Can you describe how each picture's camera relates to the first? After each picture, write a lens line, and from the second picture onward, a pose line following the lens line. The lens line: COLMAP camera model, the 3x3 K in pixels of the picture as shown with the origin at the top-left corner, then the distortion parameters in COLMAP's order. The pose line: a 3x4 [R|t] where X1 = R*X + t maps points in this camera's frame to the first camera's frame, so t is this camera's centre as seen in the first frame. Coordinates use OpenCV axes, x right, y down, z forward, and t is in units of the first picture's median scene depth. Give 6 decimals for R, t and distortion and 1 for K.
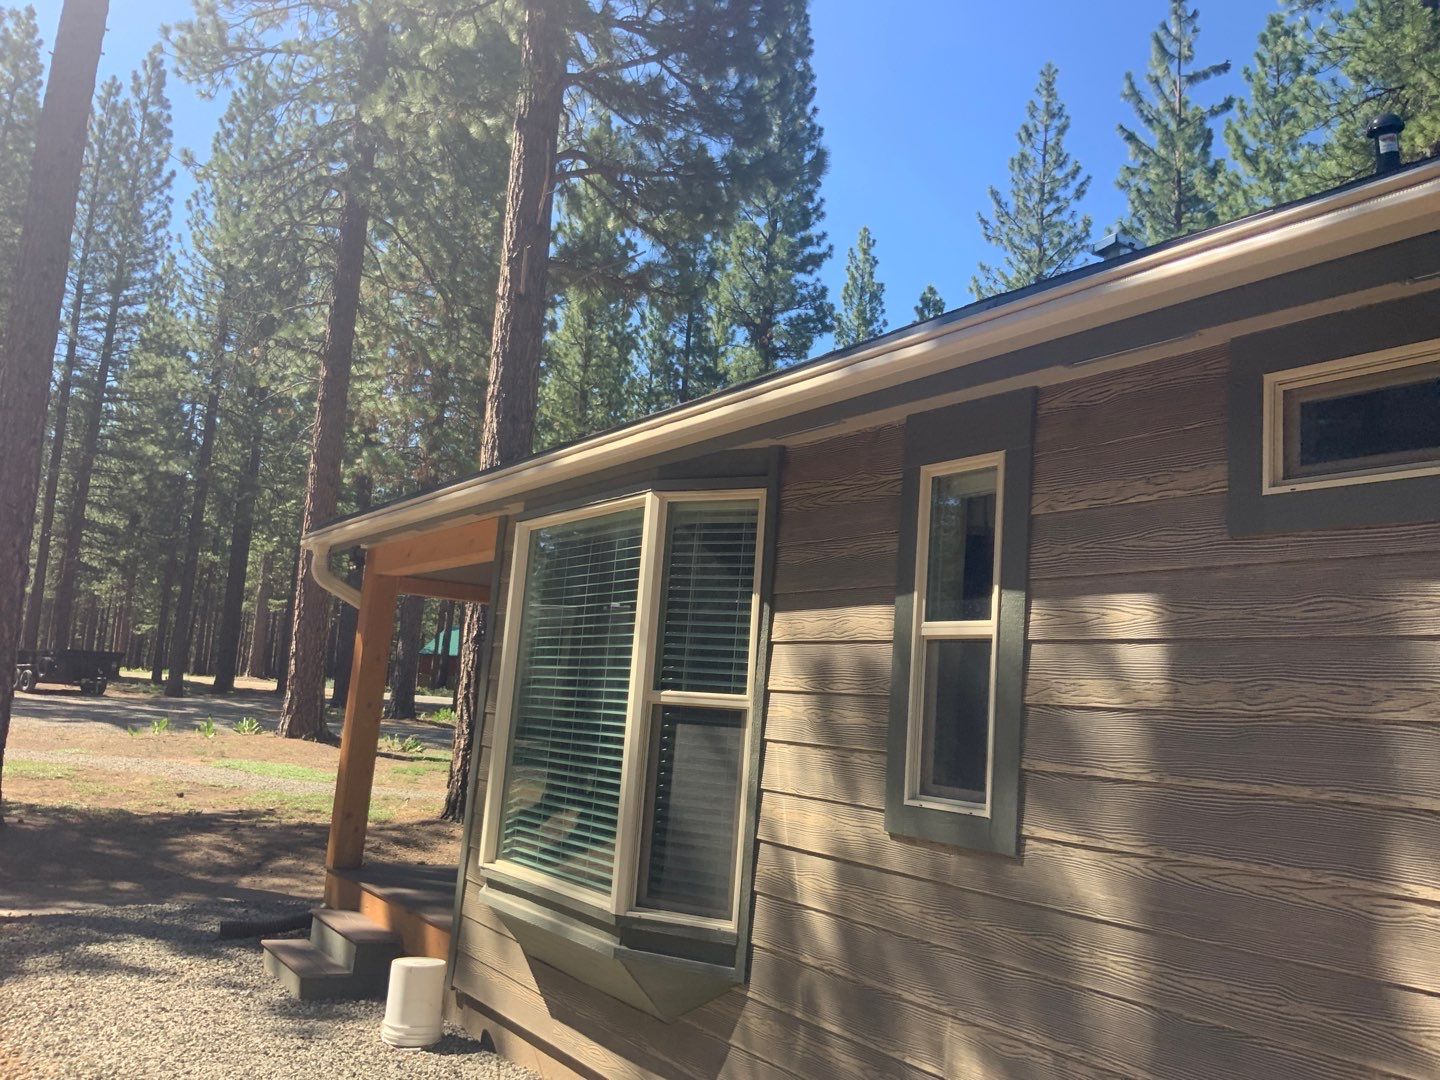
lens RADIAL K [[1202.4, 0, 699.7], [0, 1202.4, 557.2], [0, 0, 1]] dist [0.030517, -0.089761]
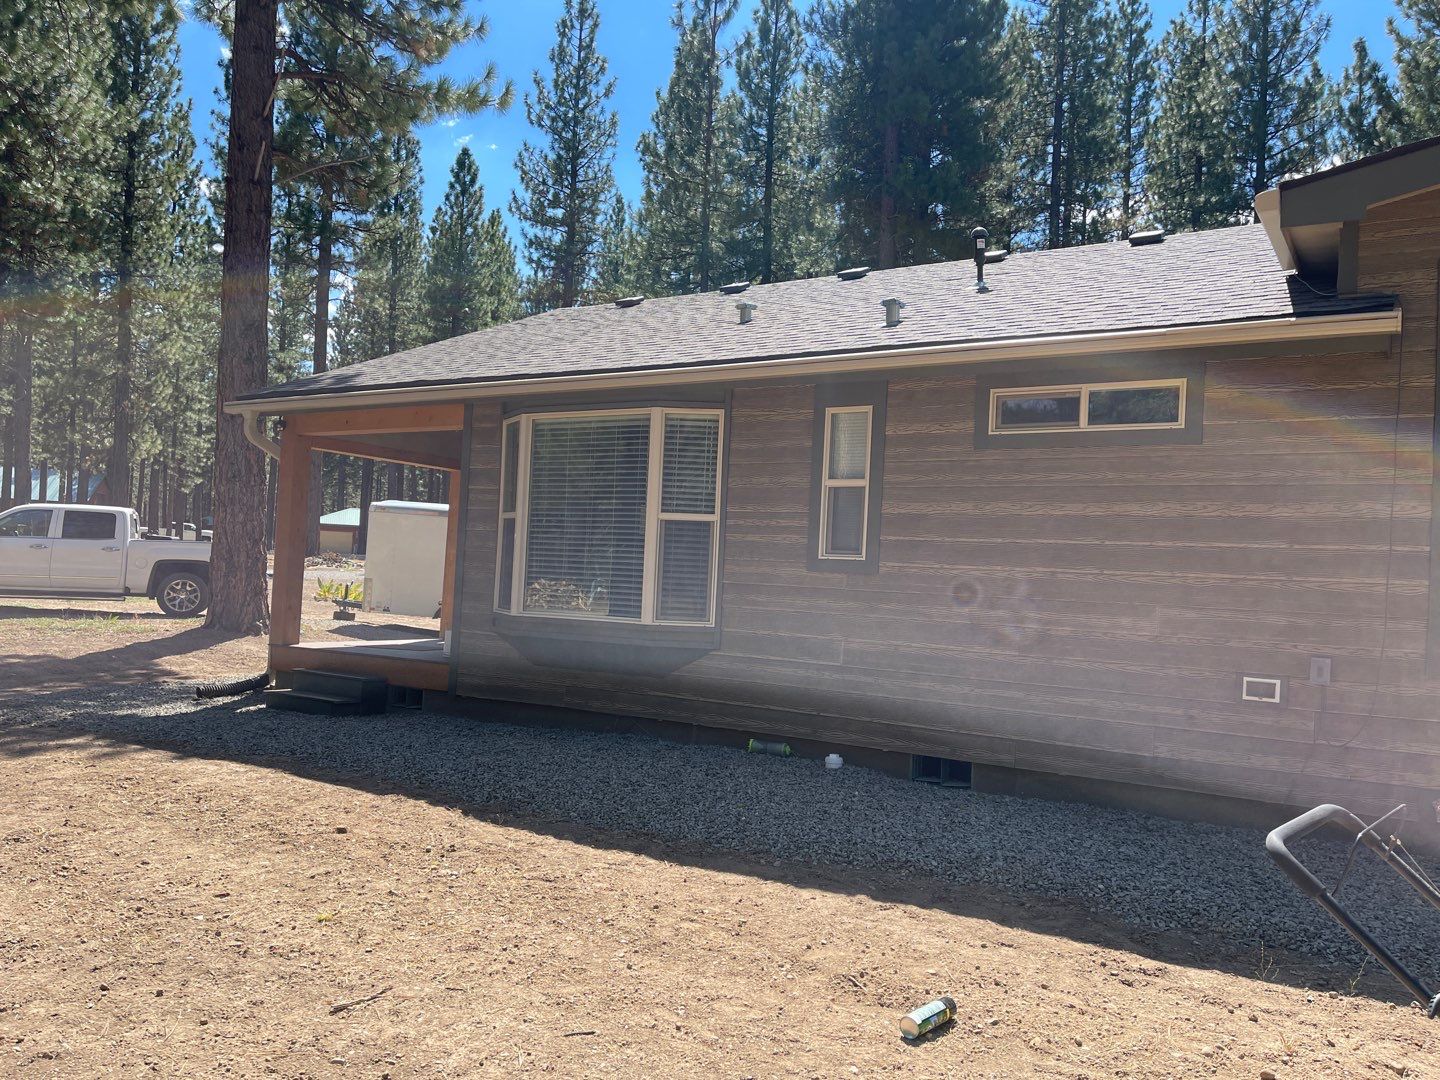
lens RADIAL K [[1103.7, 0, 728.6], [0, 1103.7, 552.9], [0, 0, 1]] dist [0.039443, -0.008473]
pose [[0.896360, -0.031849, 0.442182, -0.123080], [-0.029087, 0.991042, 0.130345, -0.009970], [-0.442372, -0.129698, 0.887404, -0.104457]]
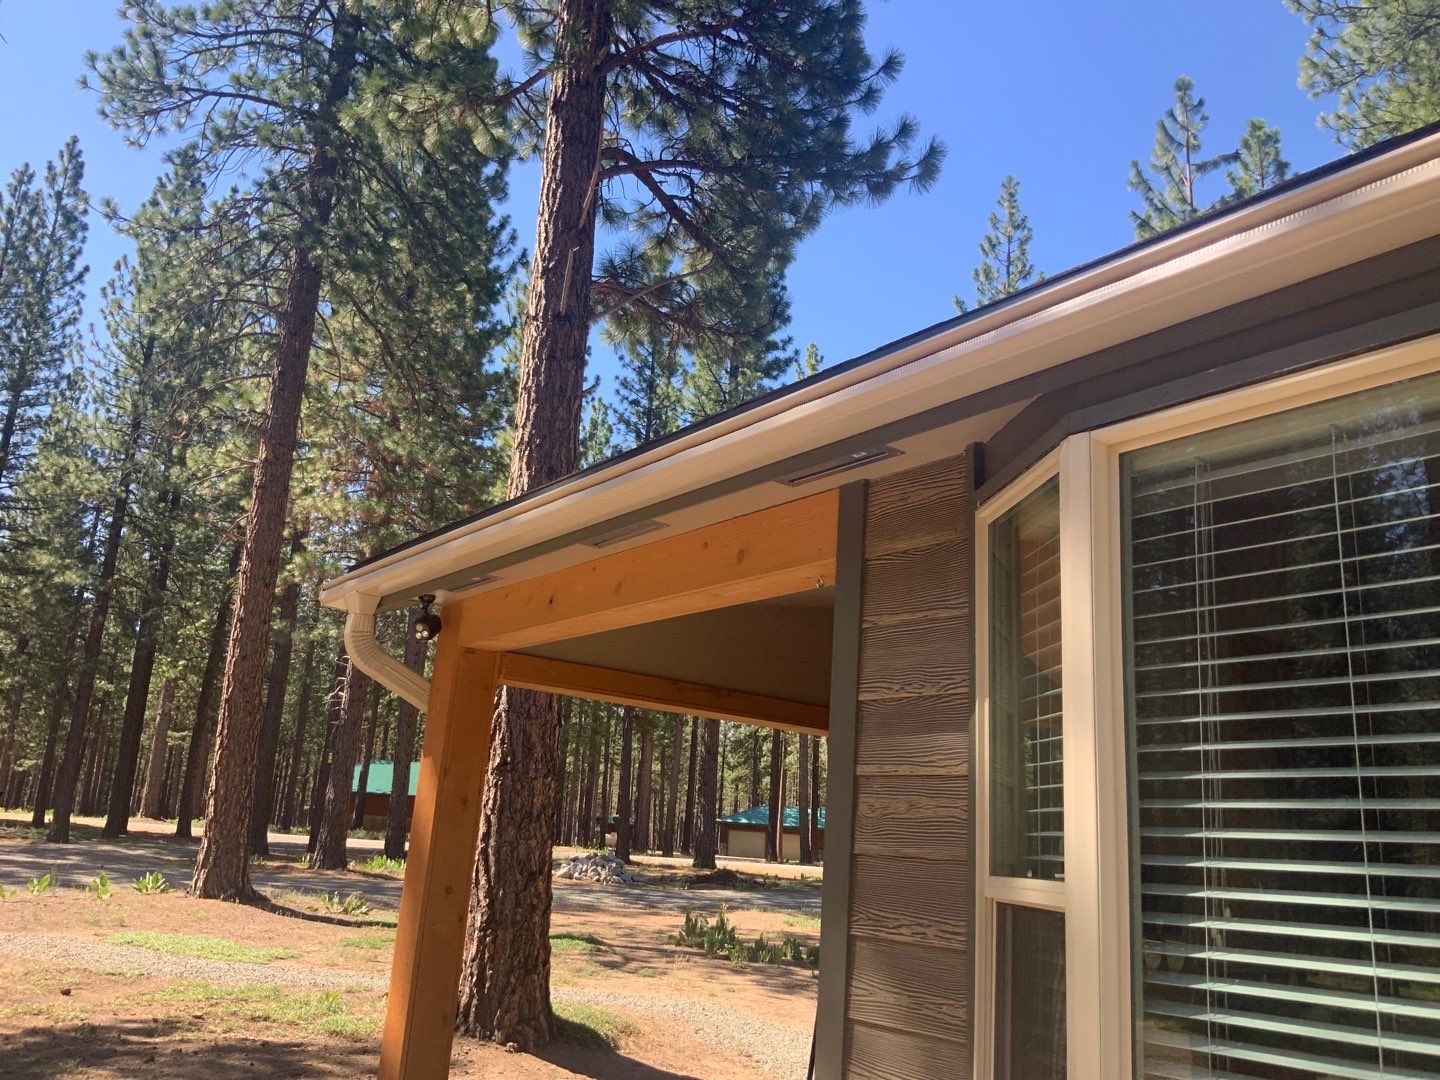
lens RADIAL K [[1202.4, 0, 695.7], [0, 1202.4, 550.5], [0, 0, 1]] dist [0.030517, -0.089761]
pose [[0.997536, 0.004506, 0.070018, -0.063110], [0.003471, 0.993544, -0.113396, 0.010407], [-0.070076, 0.113359, 0.991080, 0.137588]]
